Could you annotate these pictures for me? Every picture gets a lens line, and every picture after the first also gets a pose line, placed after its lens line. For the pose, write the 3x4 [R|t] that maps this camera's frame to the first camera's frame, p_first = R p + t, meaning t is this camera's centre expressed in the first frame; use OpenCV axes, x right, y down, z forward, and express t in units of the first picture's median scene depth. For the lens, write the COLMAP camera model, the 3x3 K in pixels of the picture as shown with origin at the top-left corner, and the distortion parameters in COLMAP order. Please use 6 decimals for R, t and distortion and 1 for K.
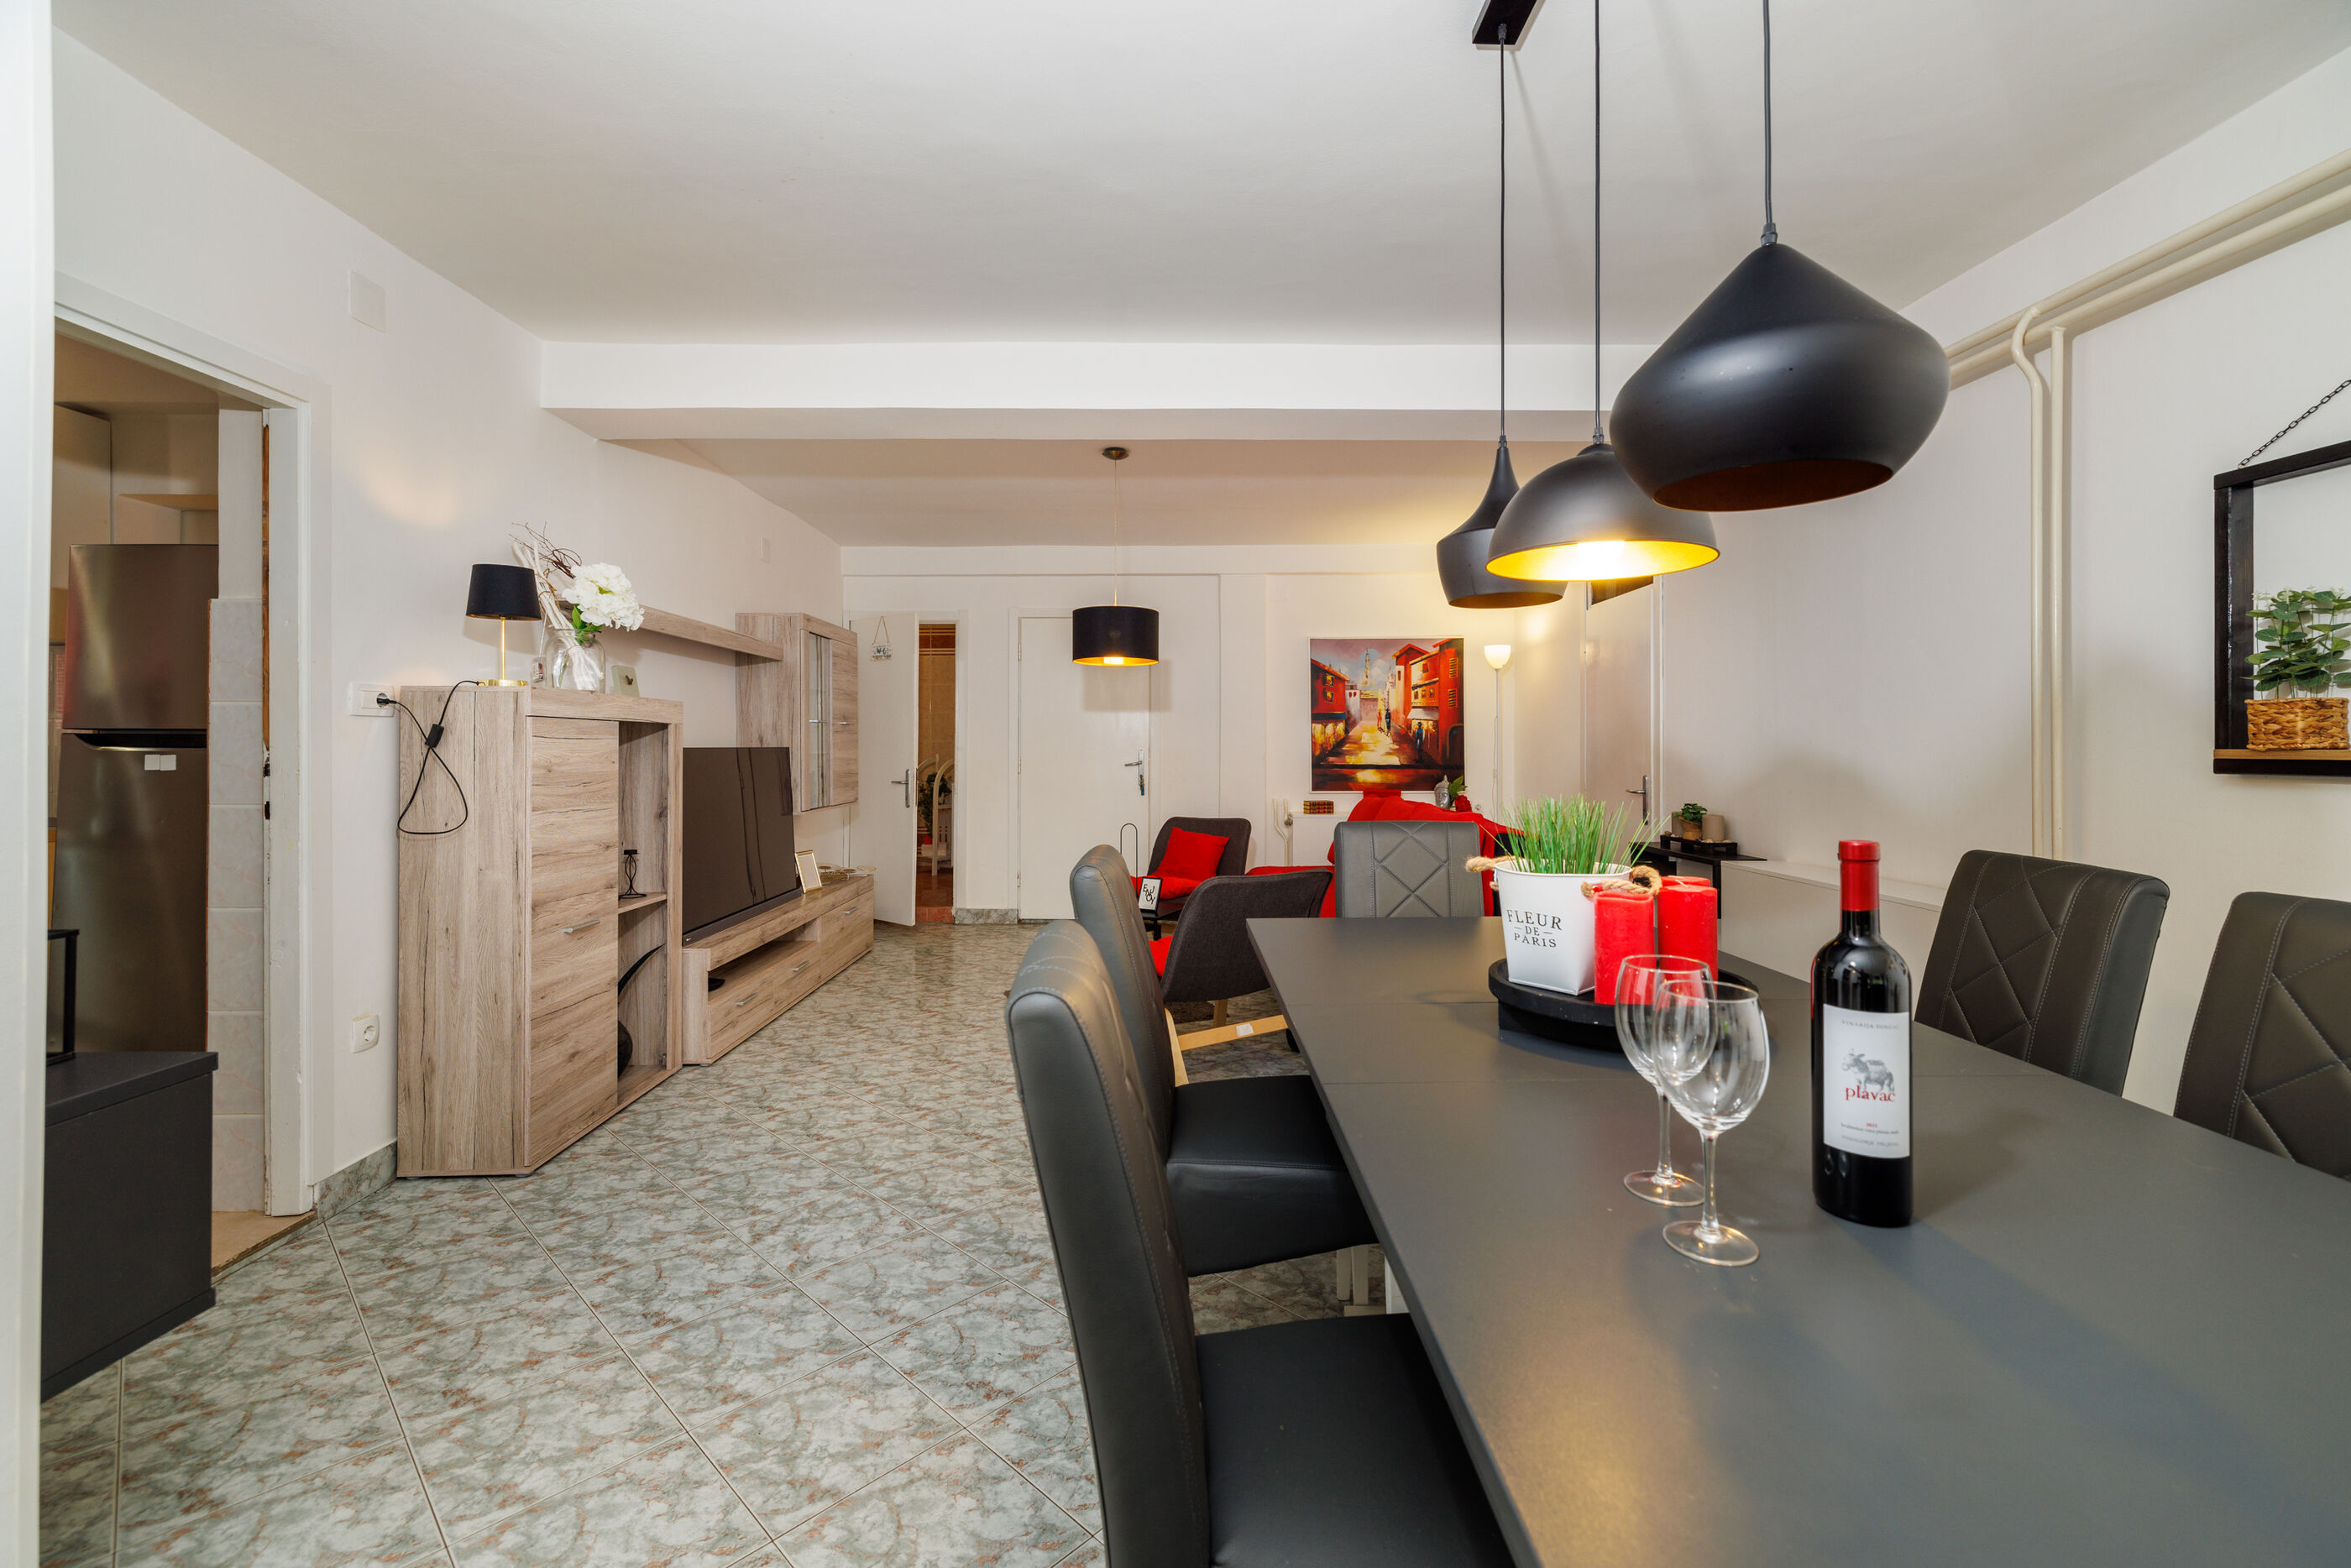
lens RADIAL K [[989.1, 0, 1183.7], [0, 989.1, 746.0], [0, 0, 1]] dist [0.001541, 0.001001]
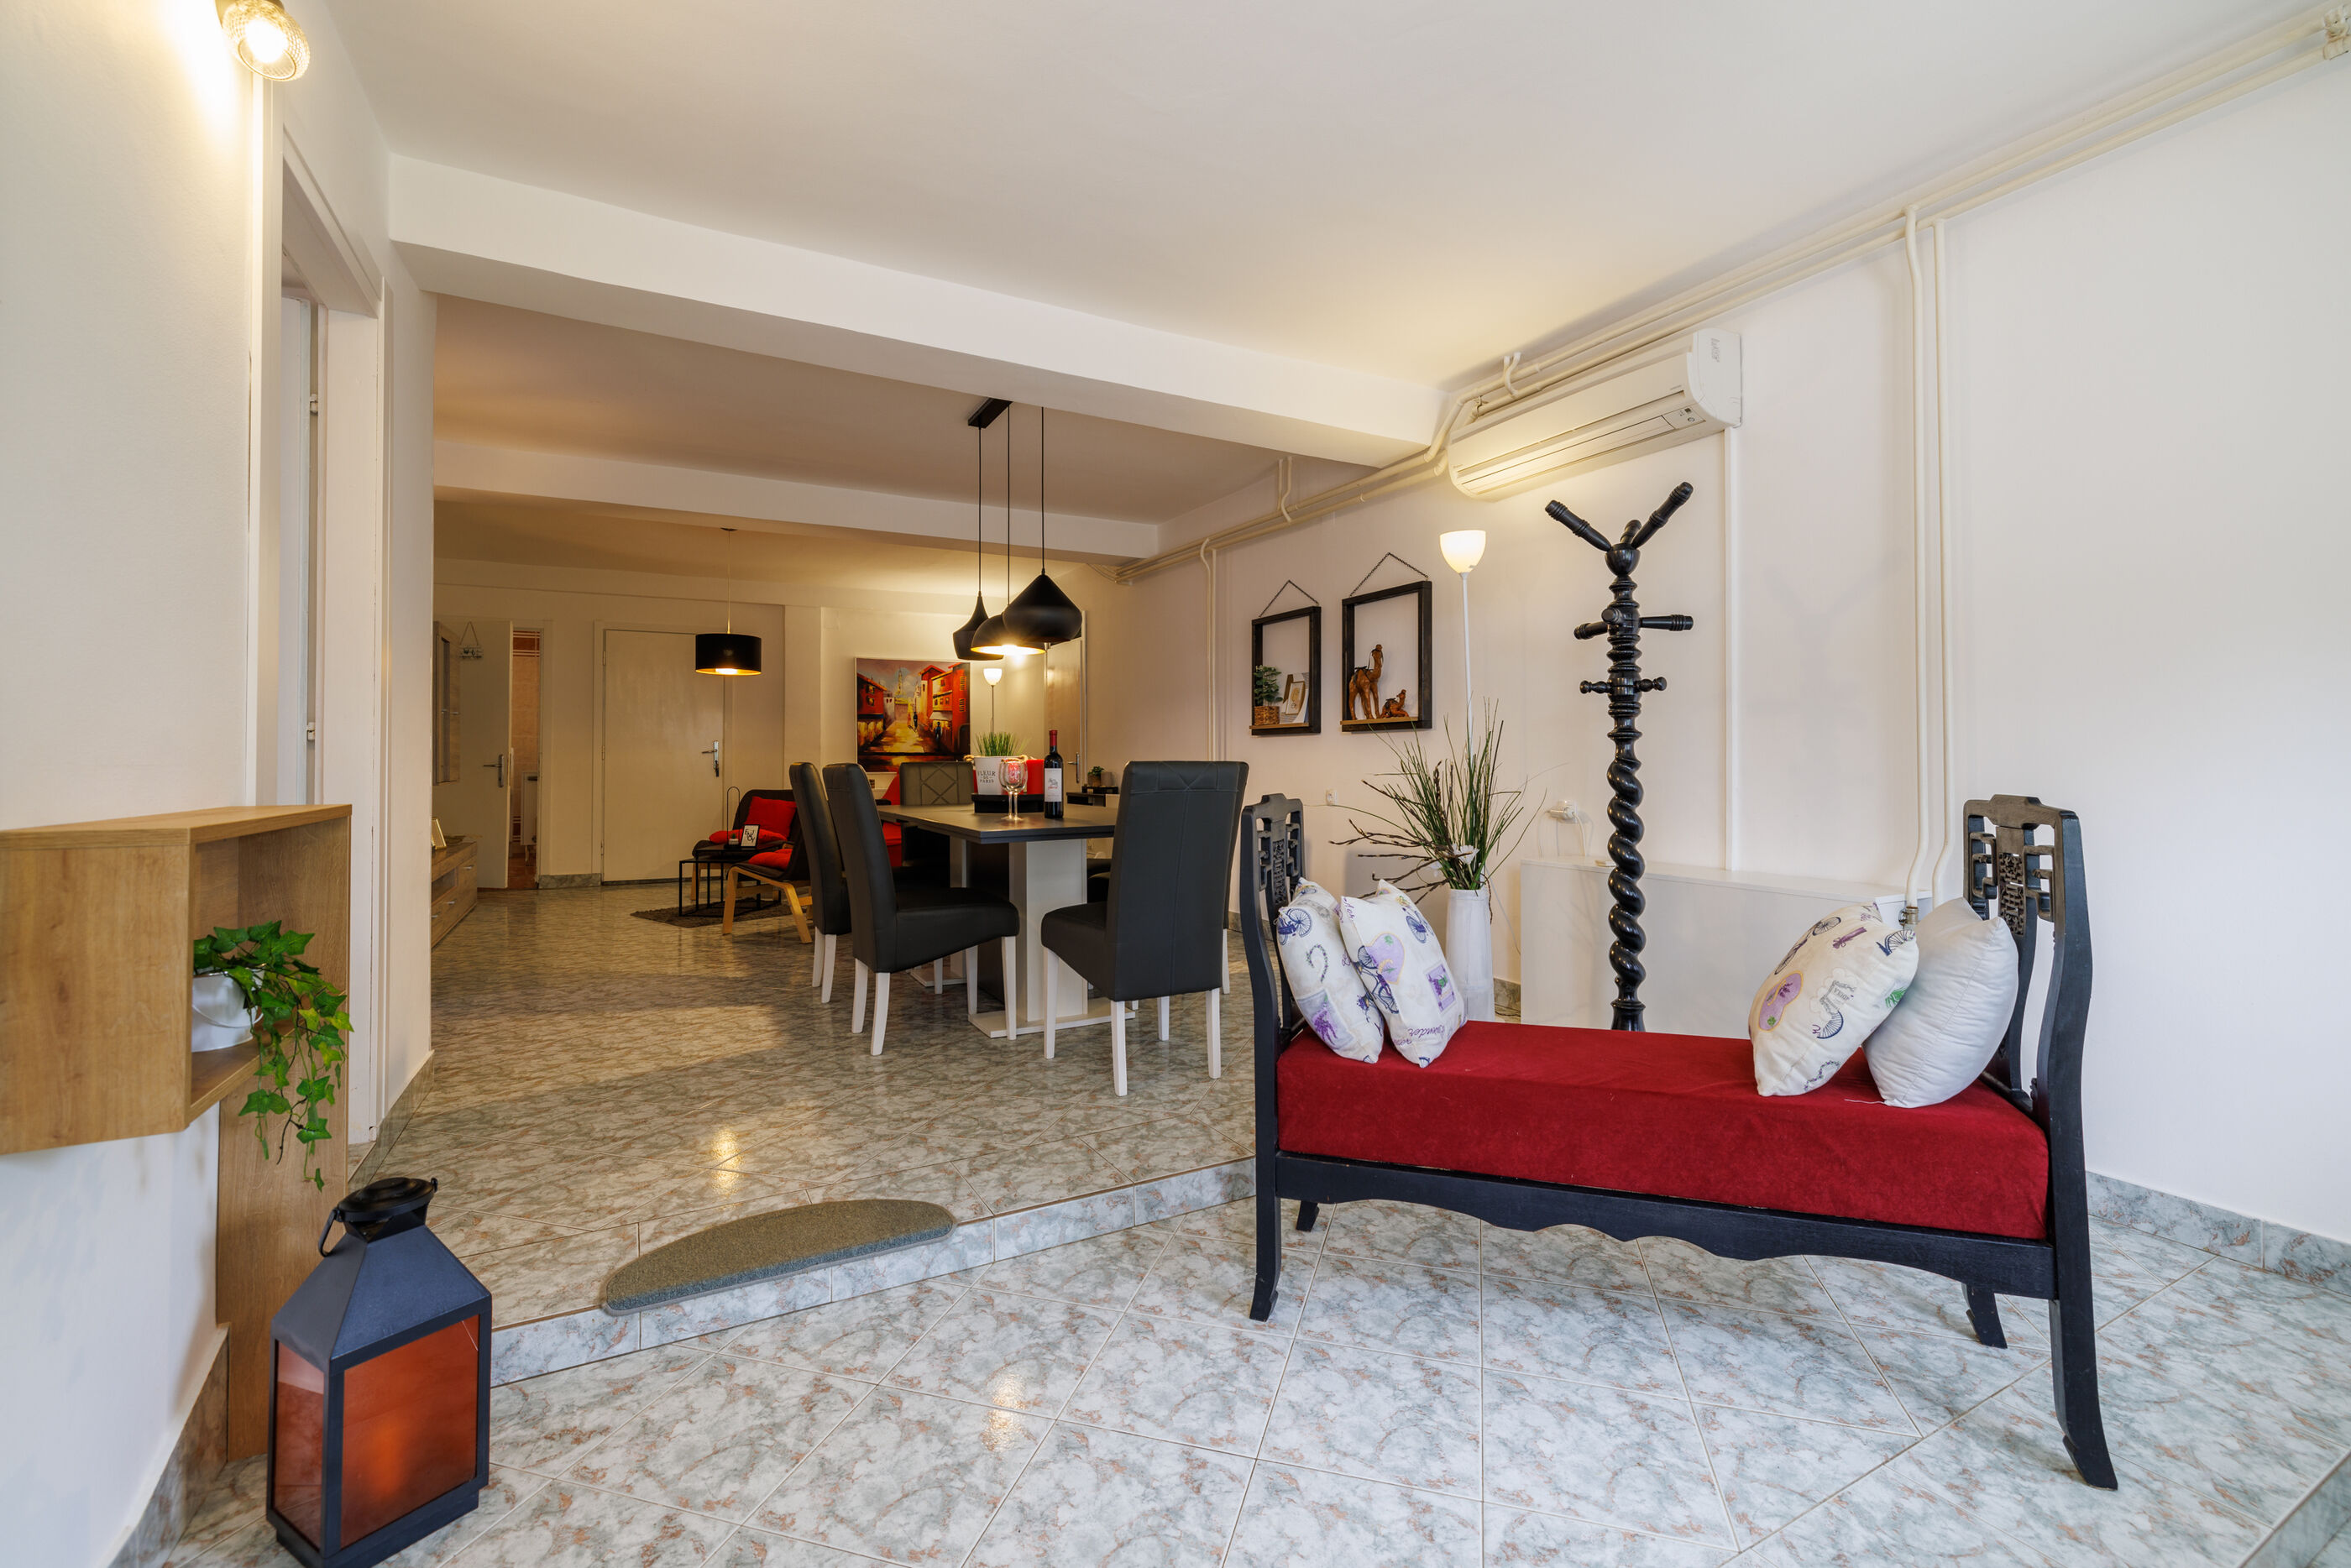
lens RADIAL K [[989.1, 0, 1183.2], [0, 989.1, 764.2], [0, 0, 1]] dist [0.001541, 0.001001]
pose [[0.885469, -0.003566, 0.464684, -0.132216], [0.001630, 0.999988, 0.004569, 0.038009], [-0.464695, -0.003289, 0.885465, -0.502131]]
